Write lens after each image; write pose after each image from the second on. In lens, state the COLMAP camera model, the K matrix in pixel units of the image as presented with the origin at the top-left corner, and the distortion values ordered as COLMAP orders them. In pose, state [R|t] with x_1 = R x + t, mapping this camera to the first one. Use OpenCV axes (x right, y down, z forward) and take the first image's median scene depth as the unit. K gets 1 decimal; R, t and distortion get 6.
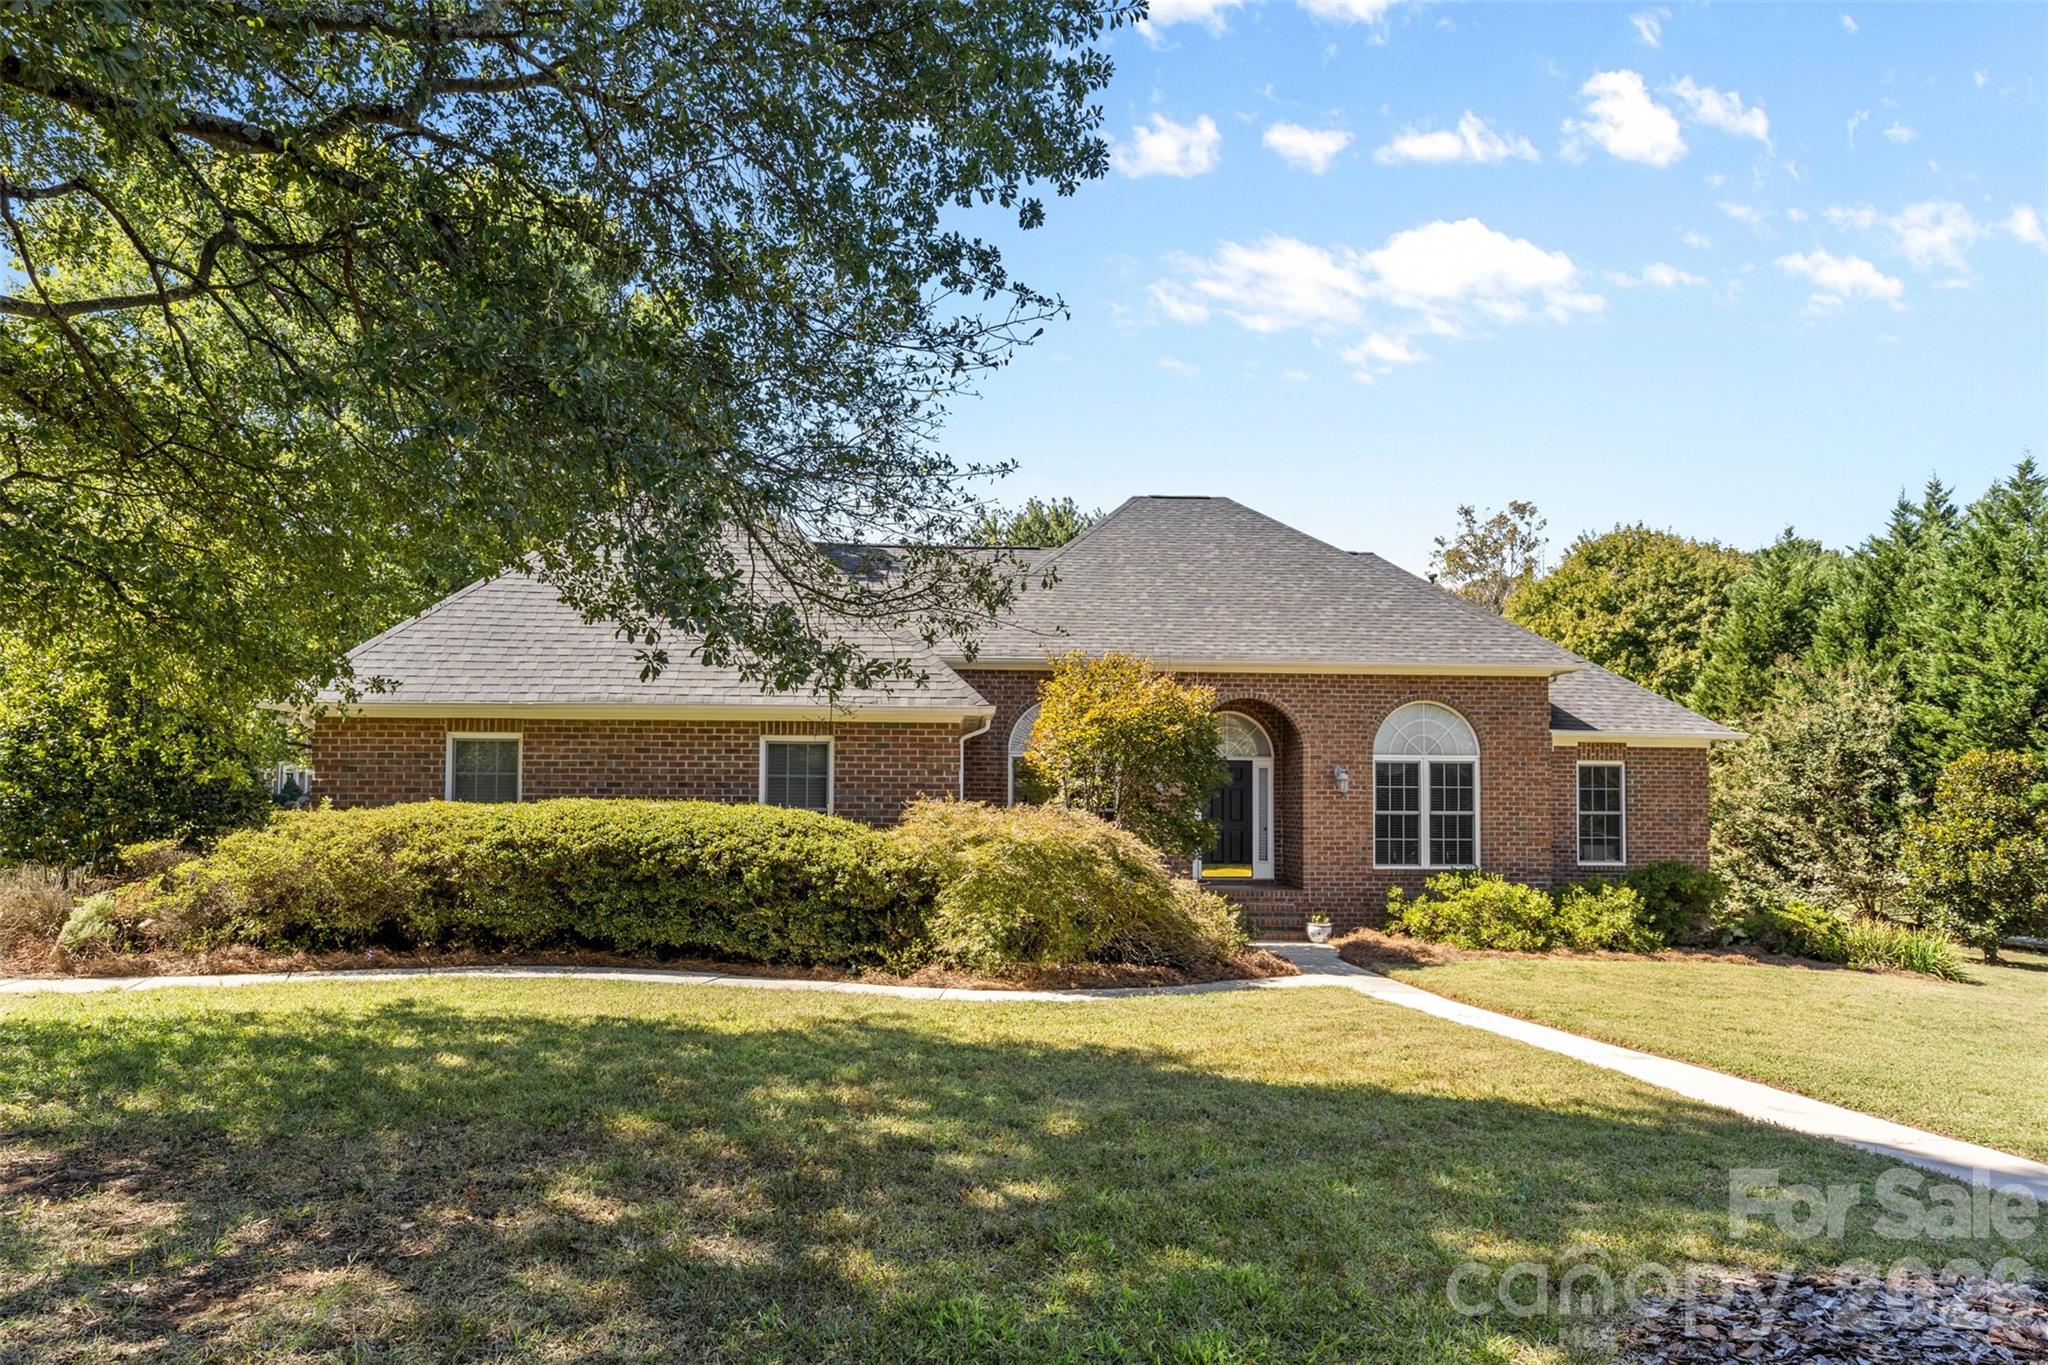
lens RADIAL K [[1153.0, 0, 1024.0], [0, 1153.0, 682.5], [0, 0, 1]] dist [0.028228, 0.000618]
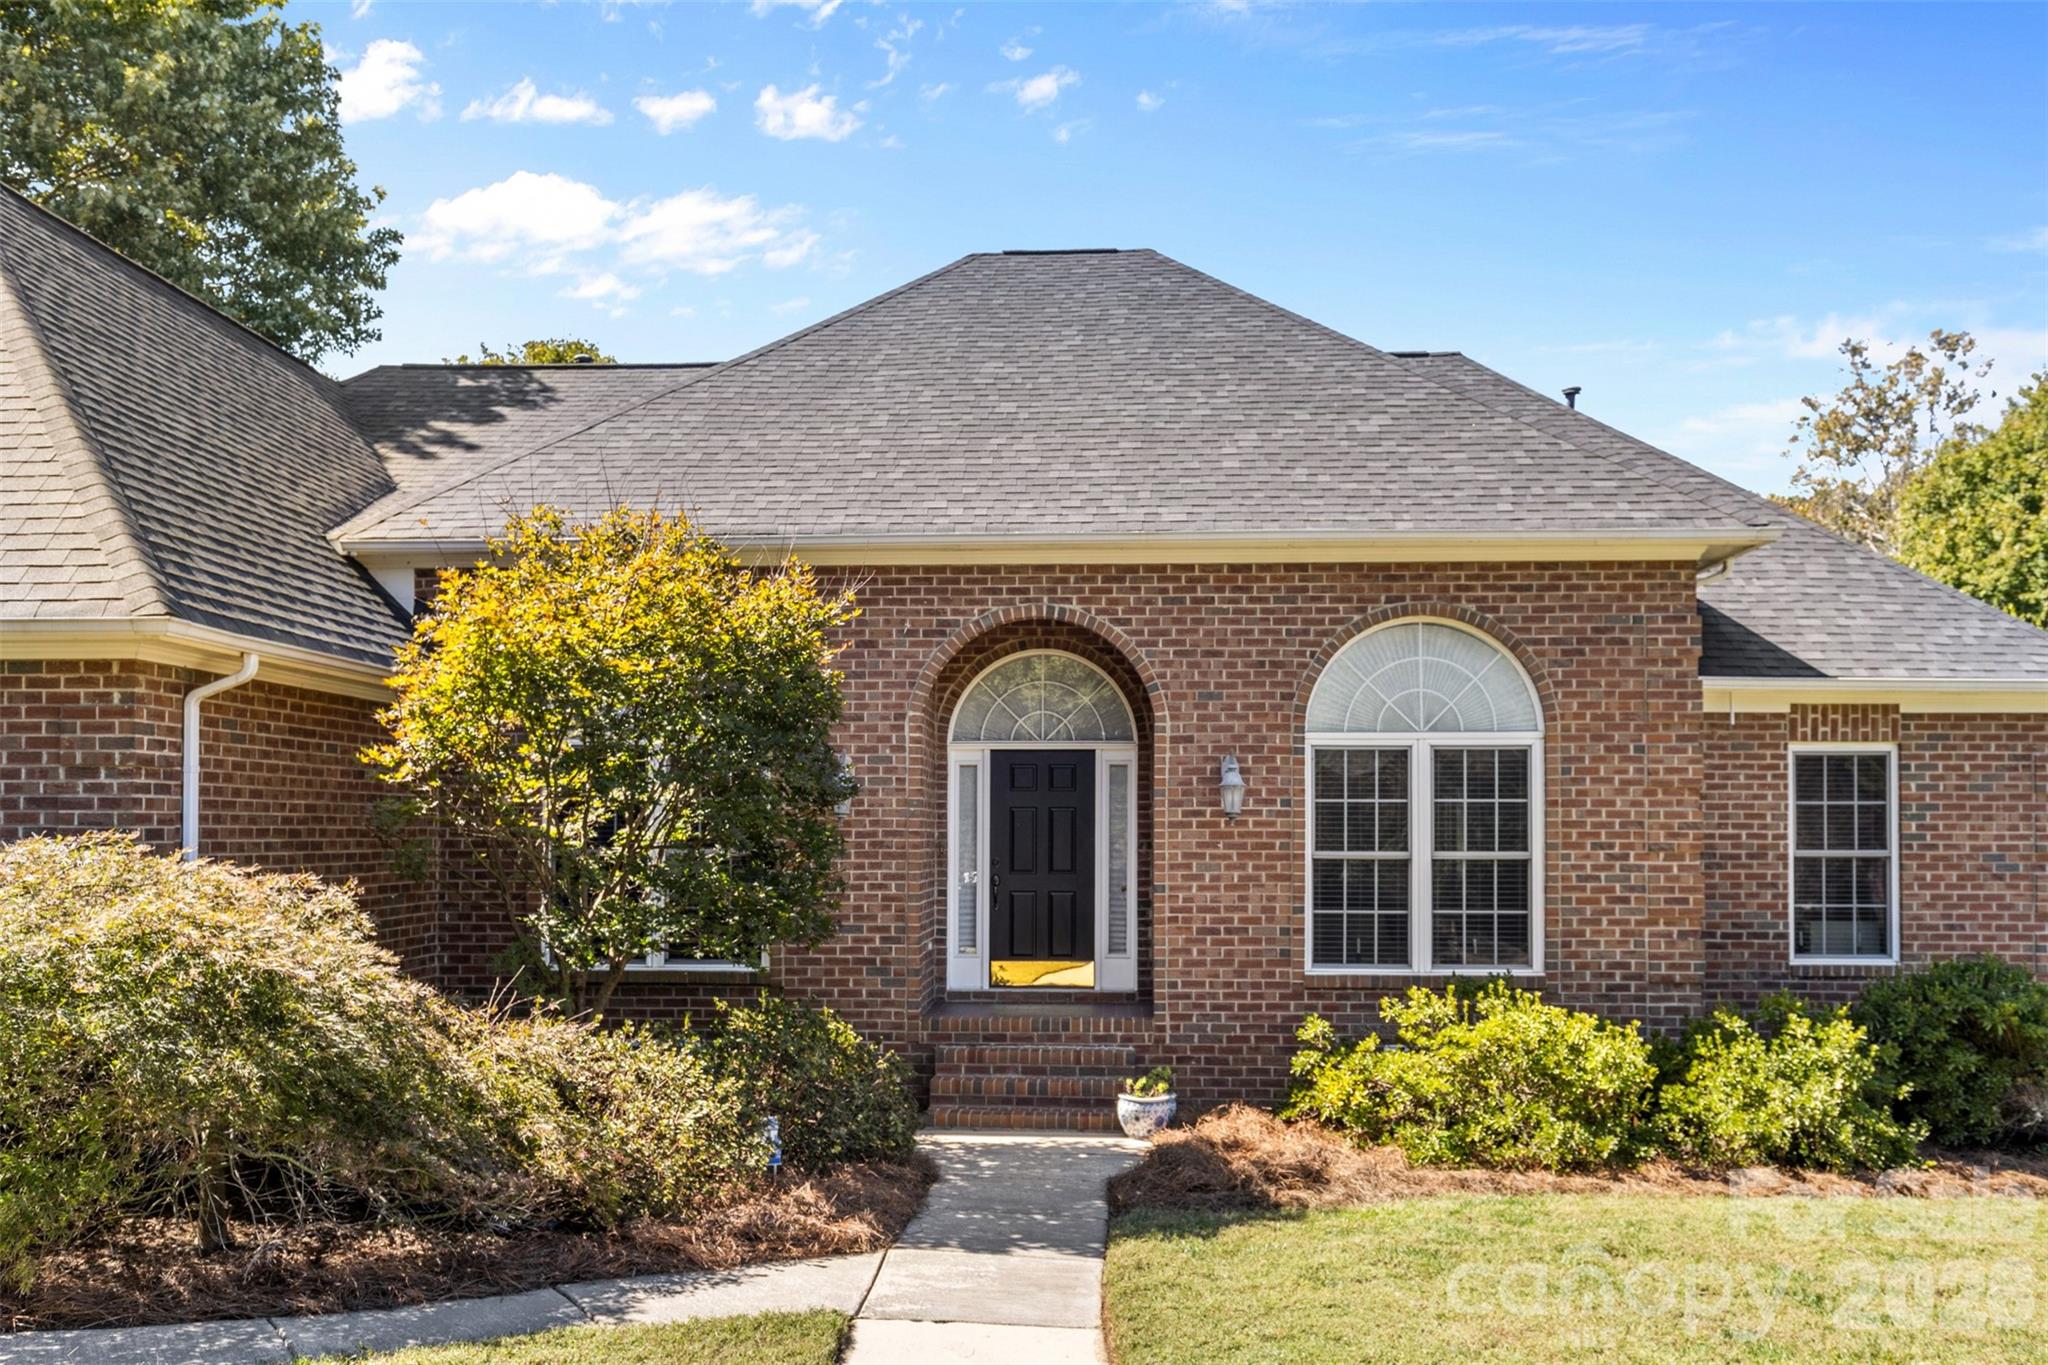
lens RADIAL K [[1715.2, 0, 1024.0], [0, 1715.2, 682.5], [0, 0, 1]] dist [0.005267, 0.060109]
pose [[0.993455, -0.014215, -0.113338, 0.266647], [0.015887, 0.999778, 0.013858, 0.030454], [0.113116, -0.015568, 0.993460, 0.291956]]
